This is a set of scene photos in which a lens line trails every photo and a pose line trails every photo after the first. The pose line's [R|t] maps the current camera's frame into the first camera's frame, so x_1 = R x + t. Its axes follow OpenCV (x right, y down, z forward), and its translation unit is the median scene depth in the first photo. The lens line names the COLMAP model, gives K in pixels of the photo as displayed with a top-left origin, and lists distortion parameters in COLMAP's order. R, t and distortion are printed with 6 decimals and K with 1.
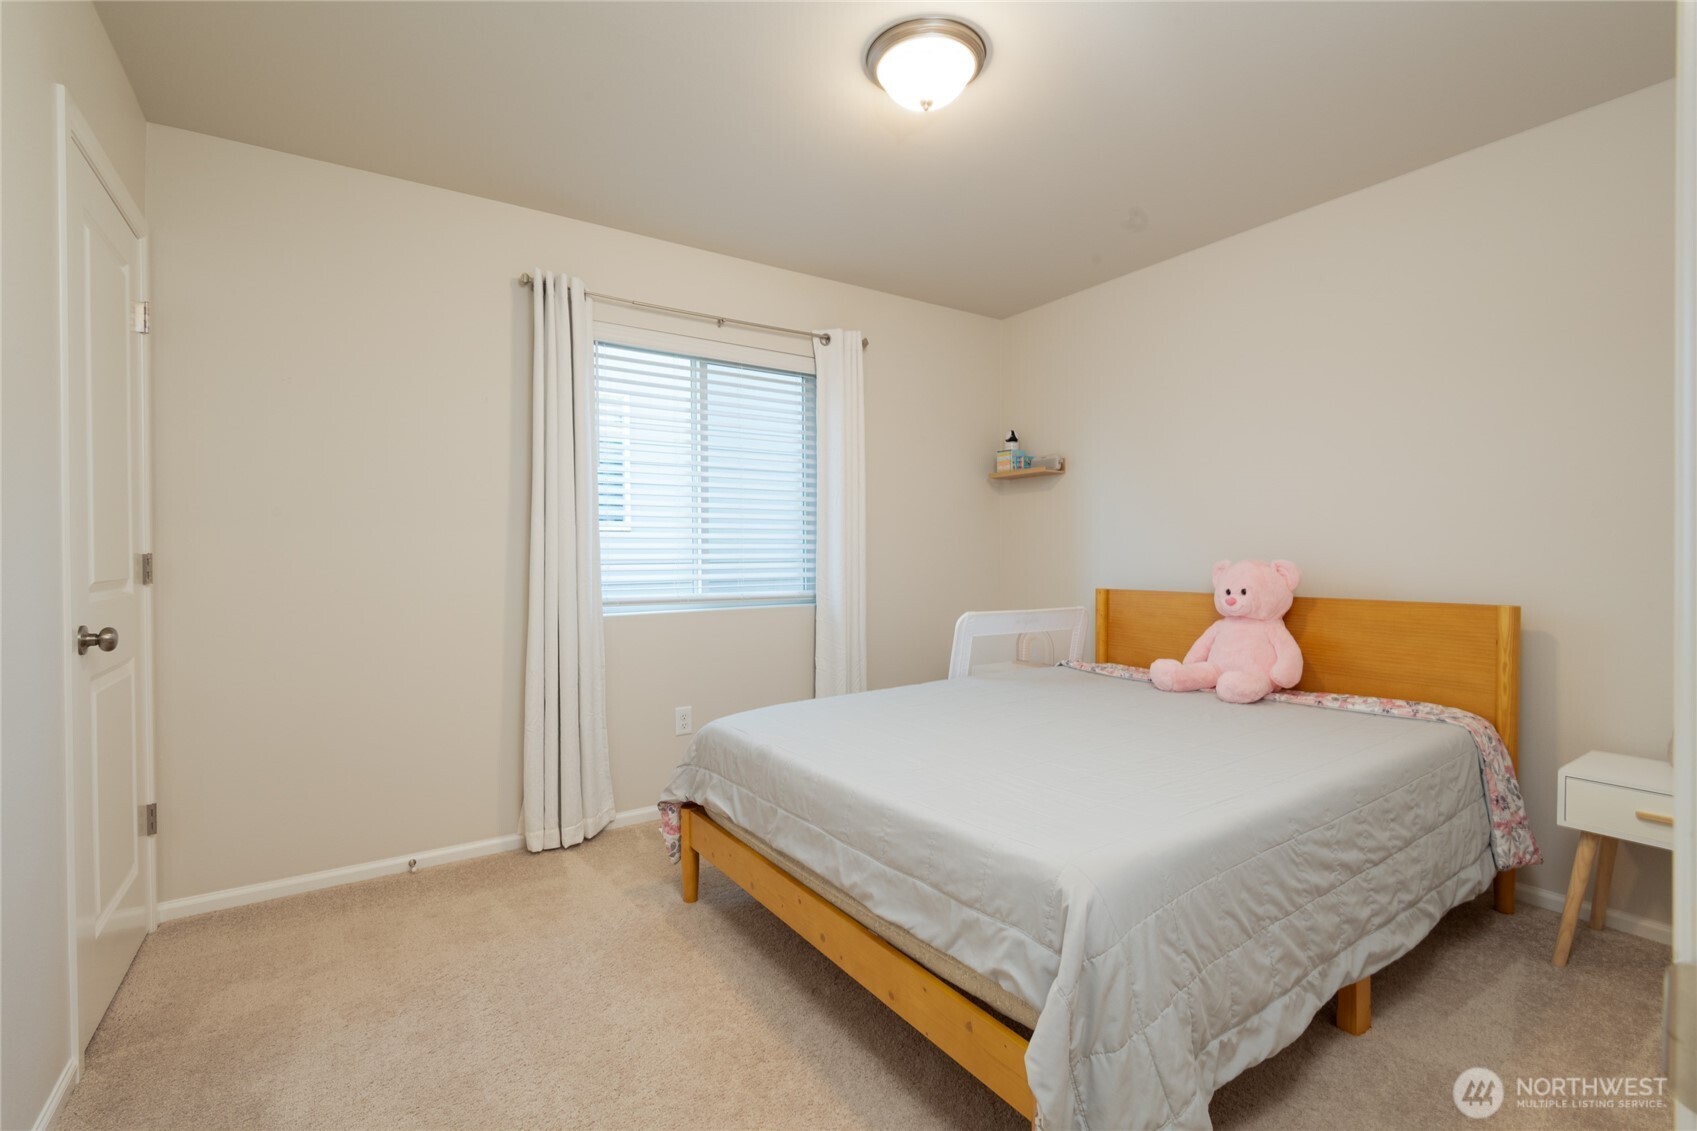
lens RADIAL K [[762.4, 0, 853.4], [0, 762.4, 558.6], [0, 0, 1]] dist [0.035289, -0.022602]
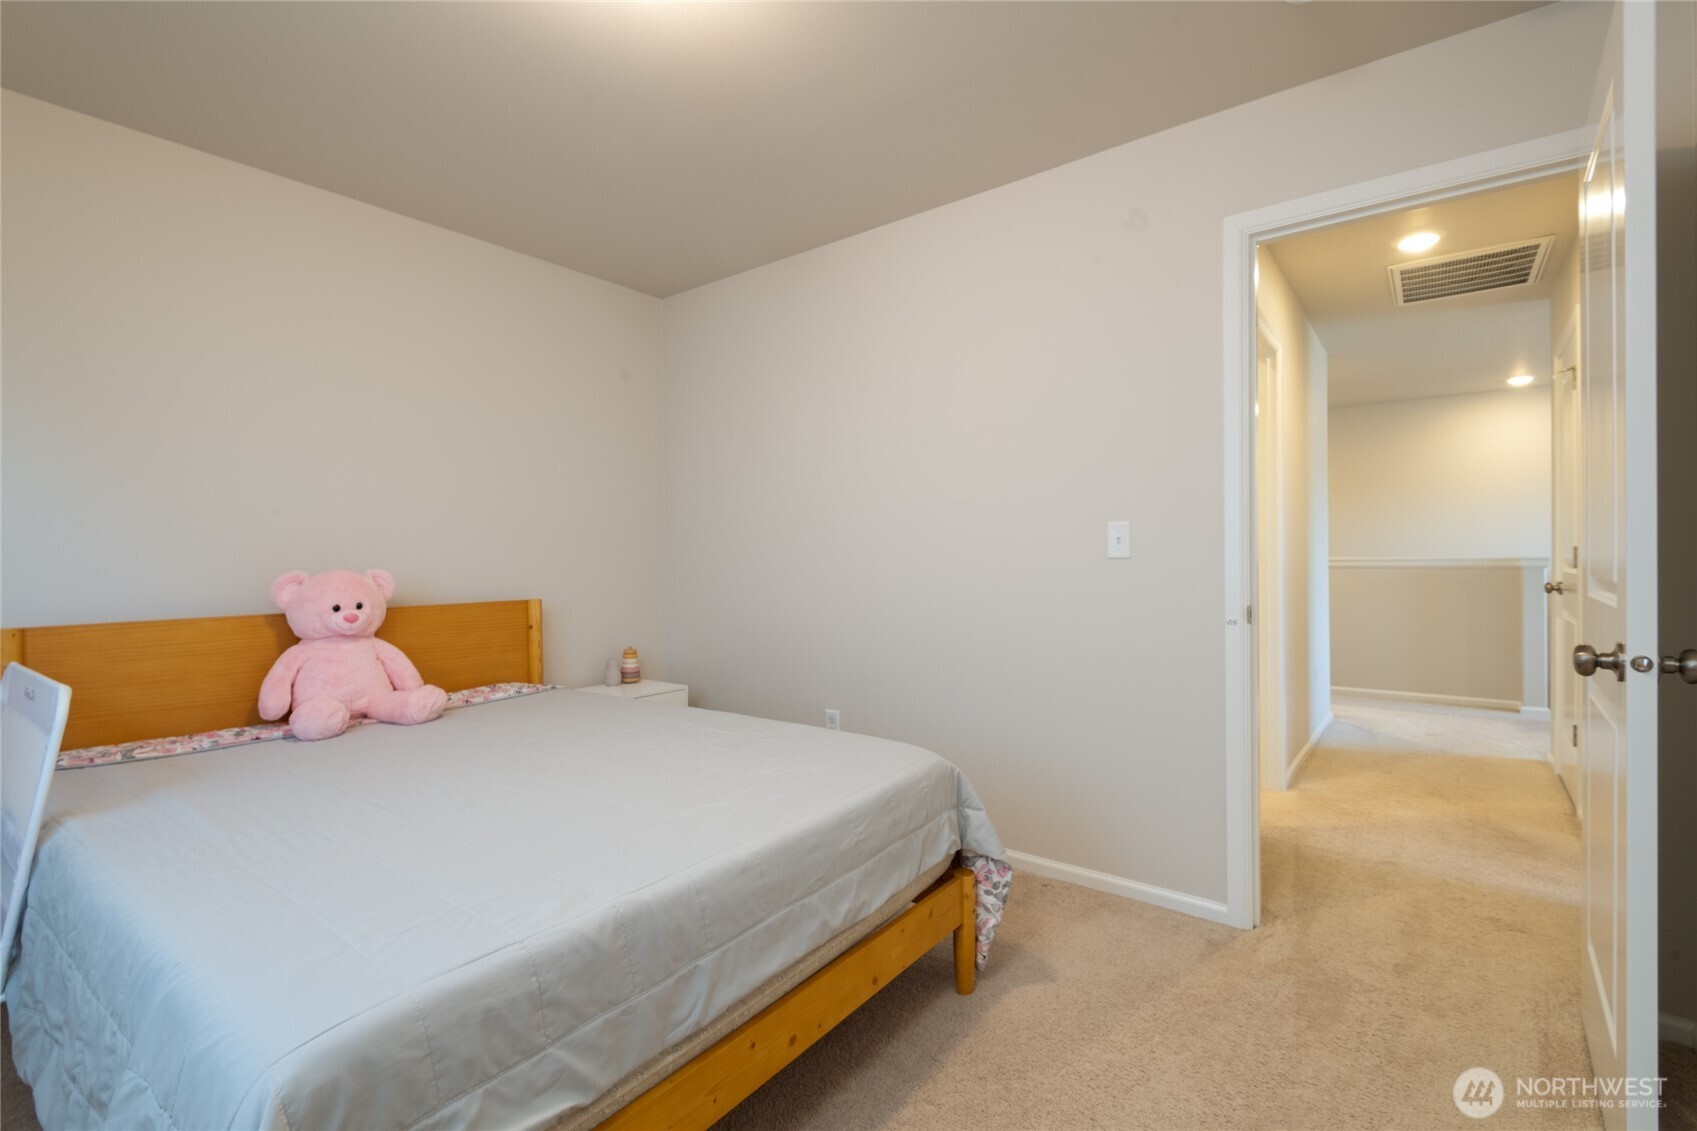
lens RADIAL K [[762.4, 0, 853.4], [0, 762.4, 558.6], [0, 0, 1]] dist [0.035289, -0.022602]
pose [[-0.317570, 0.003844, 0.948227, -0.787321], [0.019278, 0.999811, 0.002403, -0.003587], [-0.948039, 0.019043, -0.317584, 1.145194]]
